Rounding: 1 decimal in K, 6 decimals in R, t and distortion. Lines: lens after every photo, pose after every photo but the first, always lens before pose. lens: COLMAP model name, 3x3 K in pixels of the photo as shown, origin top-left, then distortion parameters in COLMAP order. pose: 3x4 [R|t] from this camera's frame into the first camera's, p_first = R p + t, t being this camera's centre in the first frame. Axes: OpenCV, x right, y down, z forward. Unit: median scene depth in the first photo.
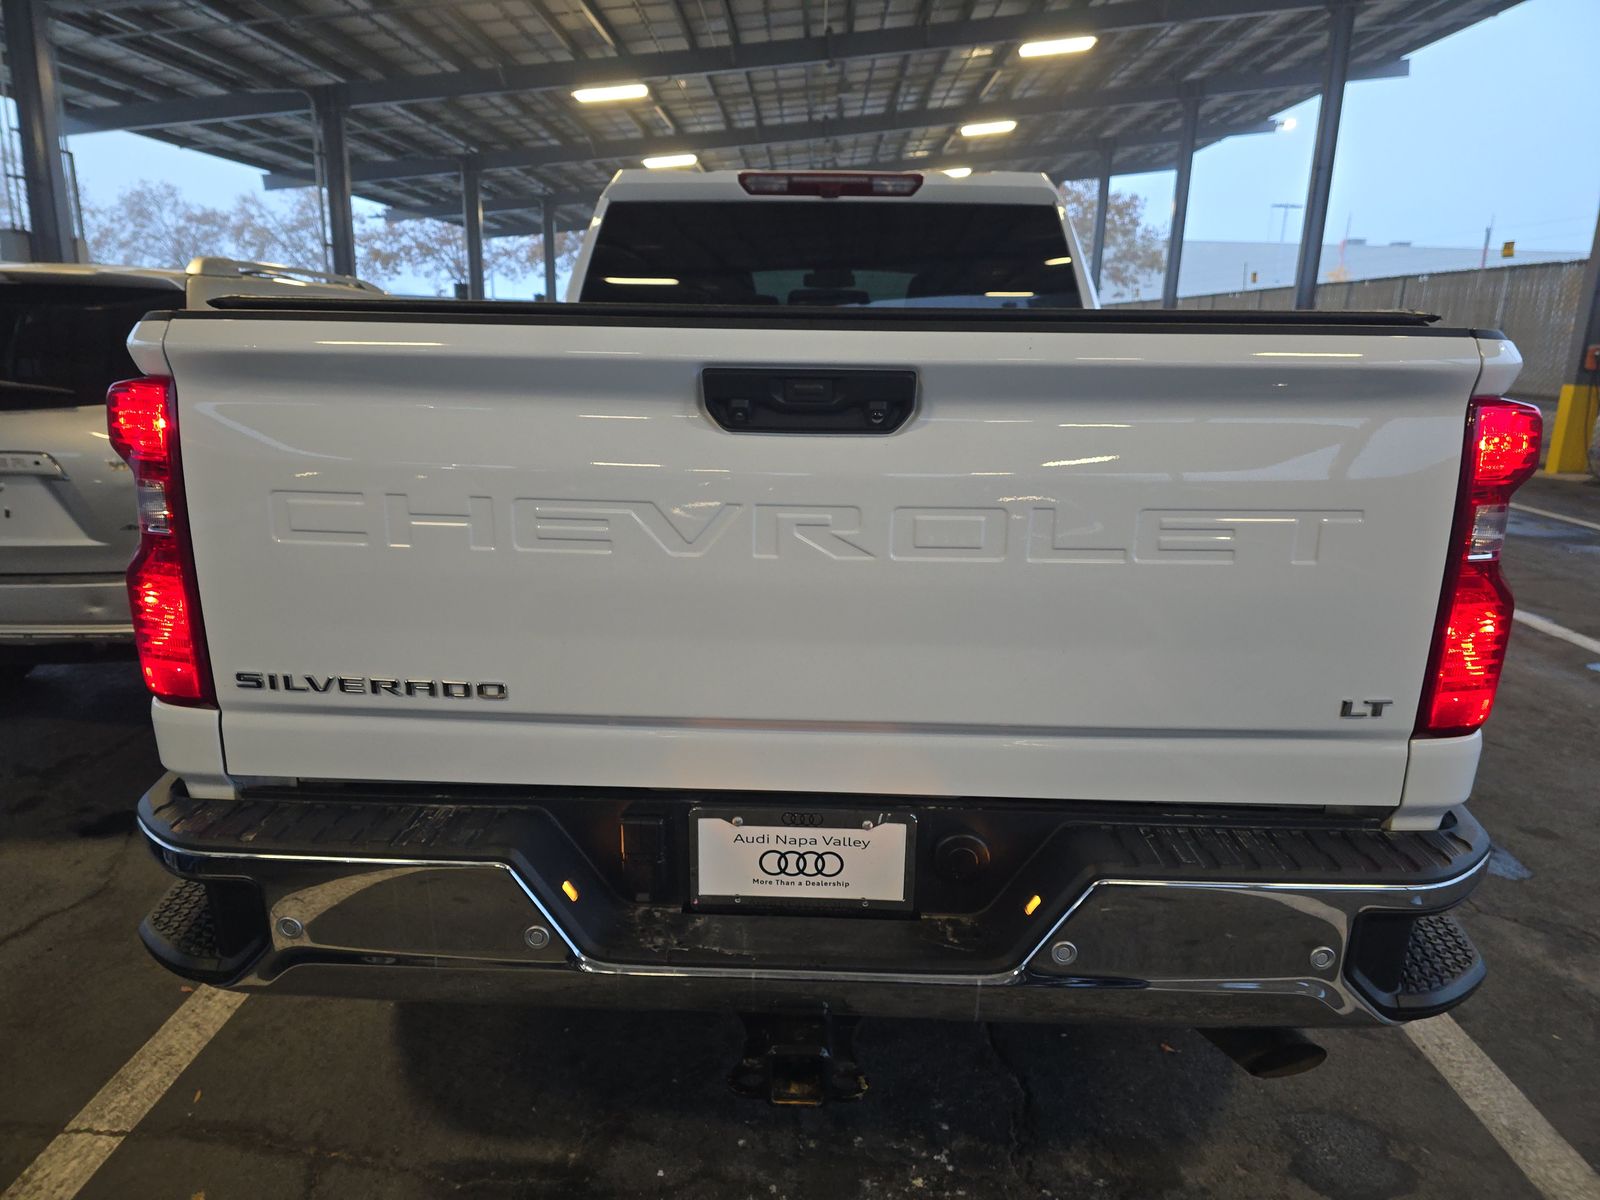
lens RADIAL K [[1070.5, 0, 800.0], [0, 1070.5, 600.0], [0, 0, 1]] dist [0.048272, -0.050183]
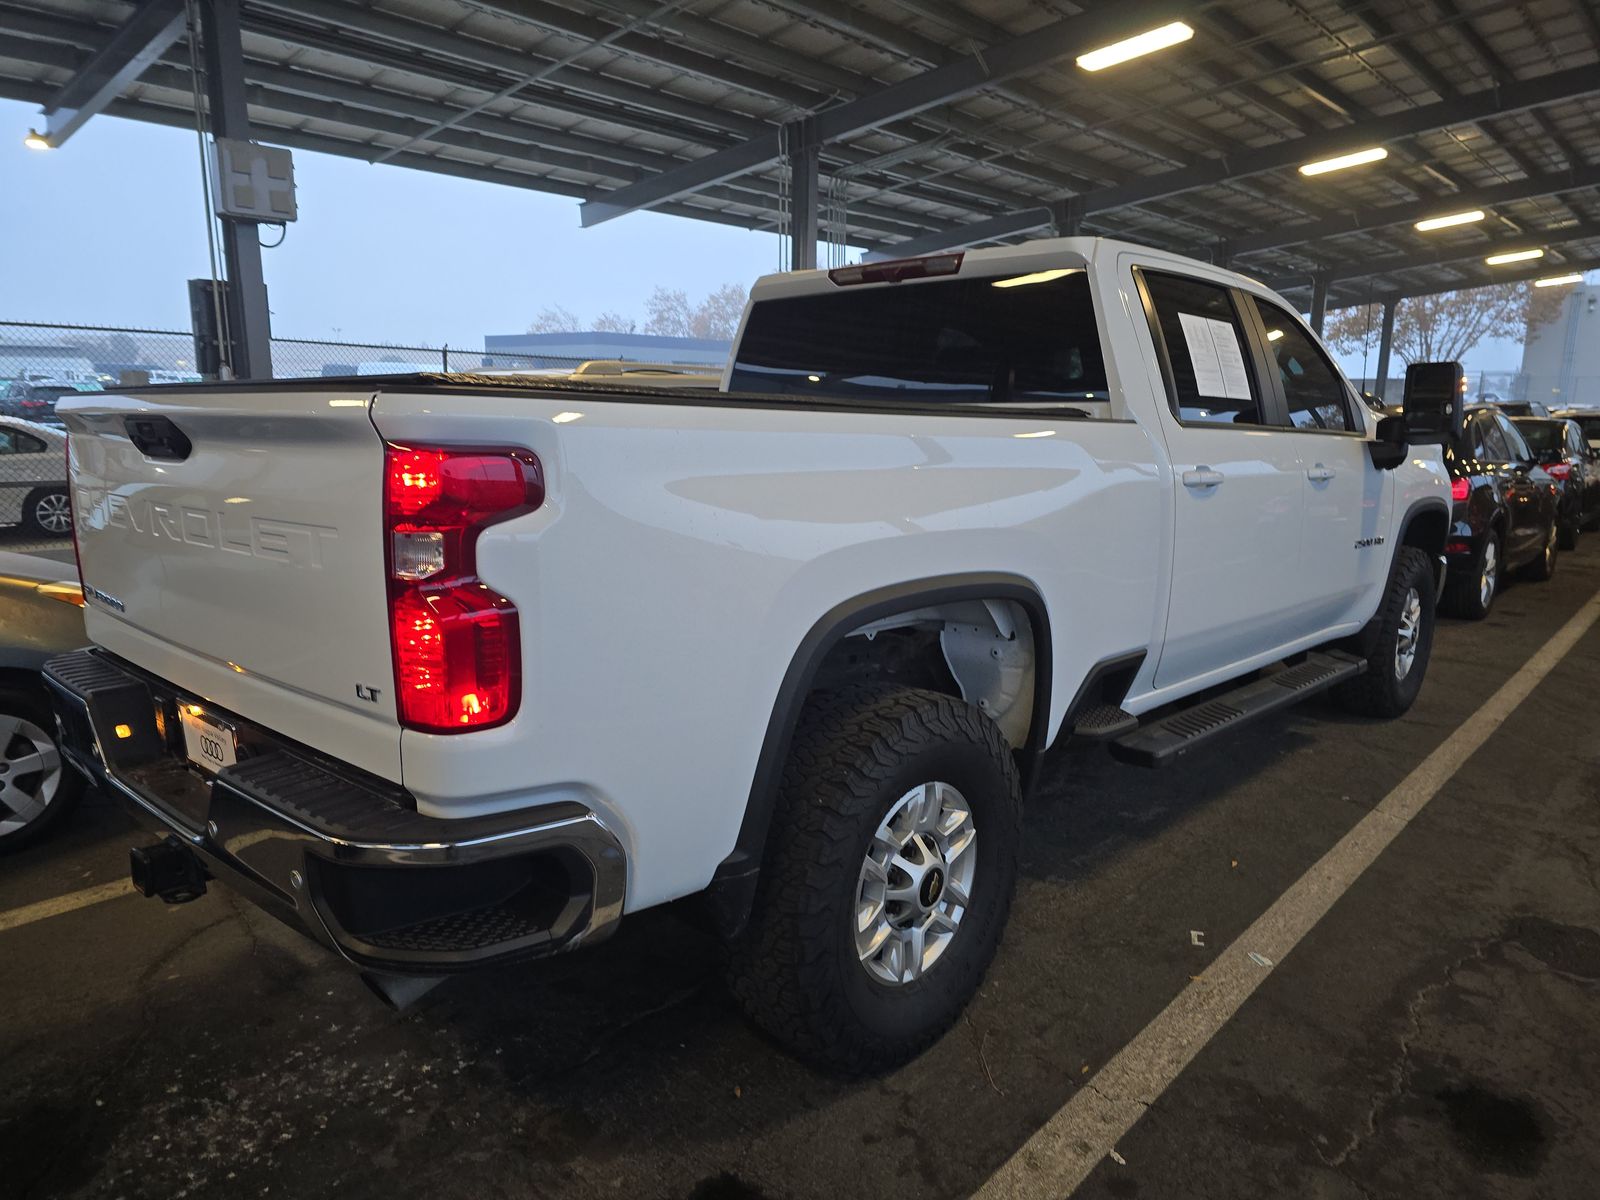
lens RADIAL K [[1070.5, 0, 800.0], [0, 1070.5, 600.0], [0, 0, 1]] dist [0.048272, -0.050183]
pose [[0.766932, 0.093270, -0.634914, 0.093138], [-0.141237, 0.989654, -0.025222, -0.002358], [0.625993, 0.109017, 0.772171, 0.019552]]
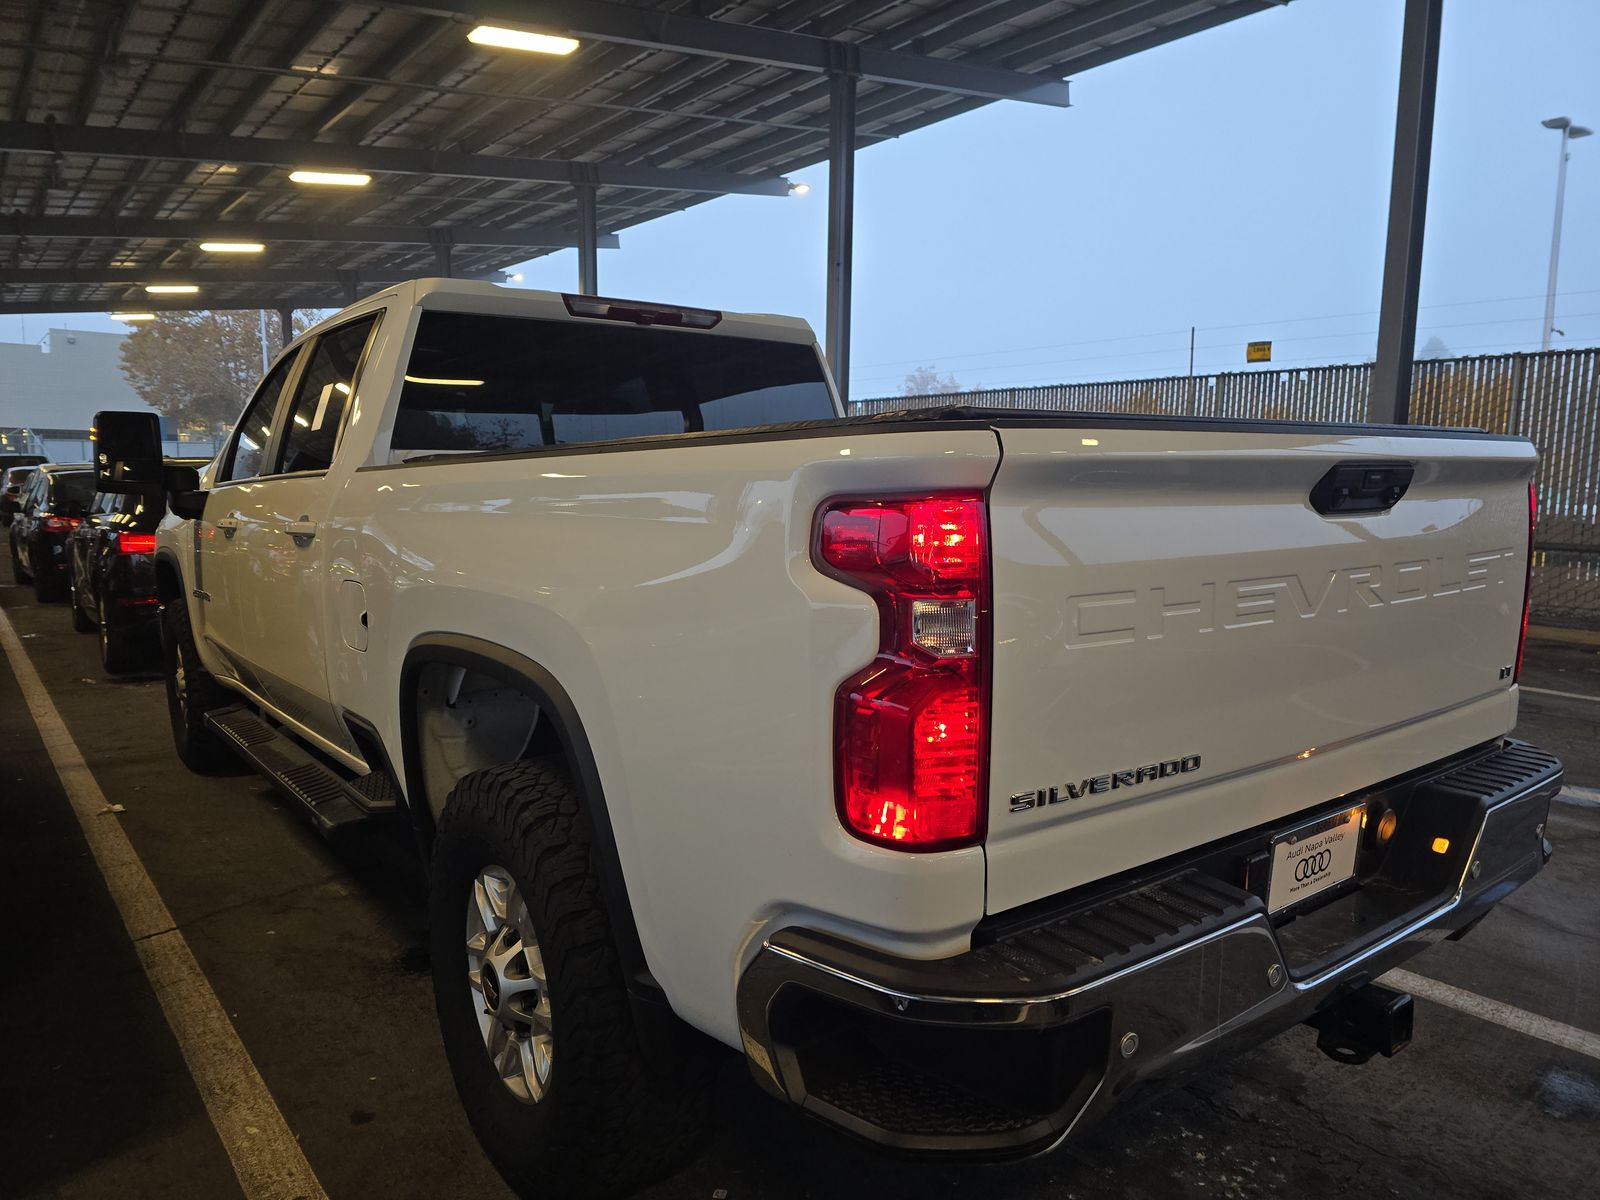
lens RADIAL K [[1070.5, 0, 800.0], [0, 1070.5, 600.0], [0, 0, 1]] dist [0.048272, -0.050183]
pose [[0.777473, -0.087446, 0.622807, -0.071646], [0.158455, 0.985576, -0.059424, -0.004368], [-0.608628, 0.144887, 0.780115, 0.020836]]
